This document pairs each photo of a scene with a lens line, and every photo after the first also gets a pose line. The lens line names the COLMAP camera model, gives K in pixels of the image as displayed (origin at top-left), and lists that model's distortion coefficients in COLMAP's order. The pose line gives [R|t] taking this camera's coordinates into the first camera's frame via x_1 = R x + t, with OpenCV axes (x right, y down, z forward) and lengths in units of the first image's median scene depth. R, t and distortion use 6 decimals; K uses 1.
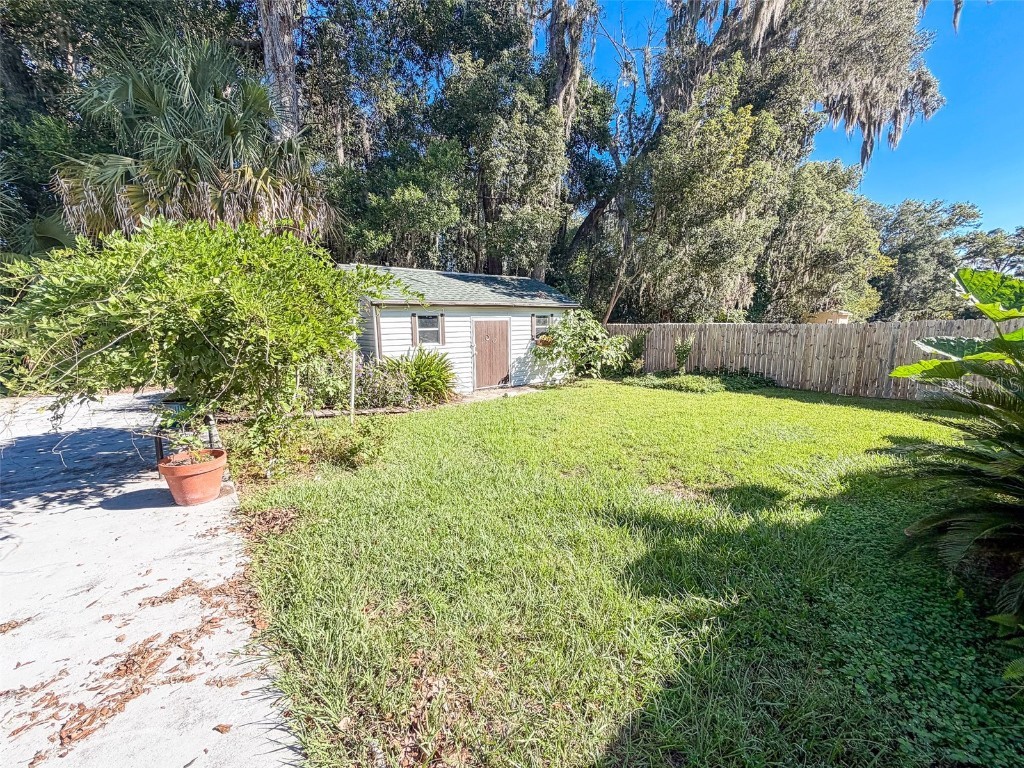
lens RADIAL K [[410.5, 0, 510.9], [0, 410.5, 384.6], [0, 0, 1]] dist [0.001591, -0.000092]
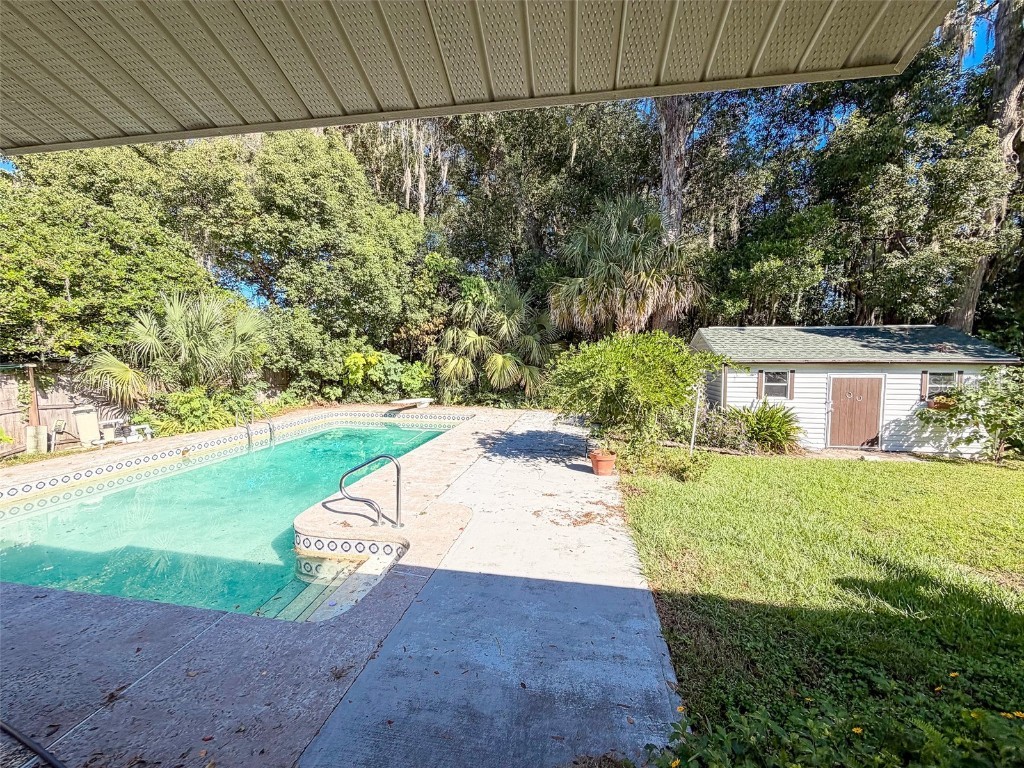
lens RADIAL K [[410.5, 0, 510.9], [0, 410.5, 383.5], [0, 0, 1]] dist [0.001591, -0.000092]
pose [[0.667500, 0.056088, -0.742494, 0.149645], [-0.122645, 0.991821, -0.035335, -0.012912], [0.734440, 0.114649, 0.668920, -0.265006]]
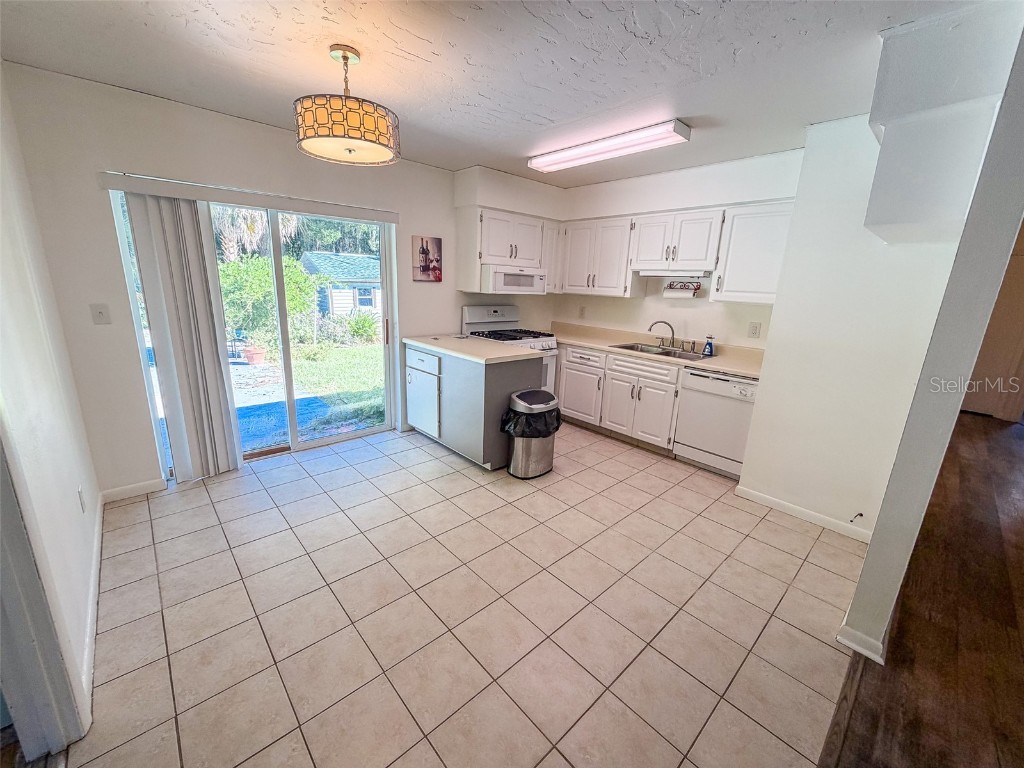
lens RADIAL K [[410.5, 0, 510.2], [0, 410.5, 385.5], [0, 0, 1]] dist [0.001591, -0.000092]
pose [[0.996950, 0.019861, 0.075479, 0.257290], [-0.026754, 0.995451, 0.091439, 0.045537], [-0.073319, -0.093179, 0.992946, -0.672116]]
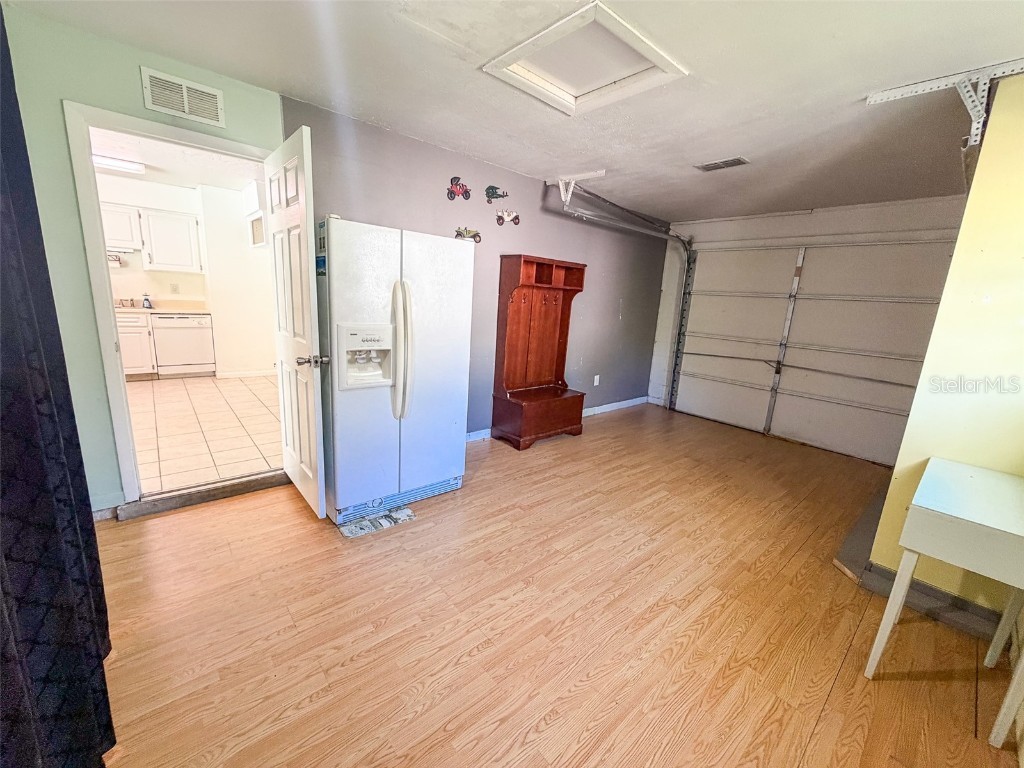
lens RADIAL K [[410.5, 0, 510.0], [0, 410.5, 387.0], [0, 0, 1]] dist [0.001591, -0.000092]
pose [[-0.031907, -0.215950, 0.975883, -0.158380], [0.101220, 0.970662, 0.218104, 0.084110], [-0.994352, 0.105738, -0.009113, -0.788094]]
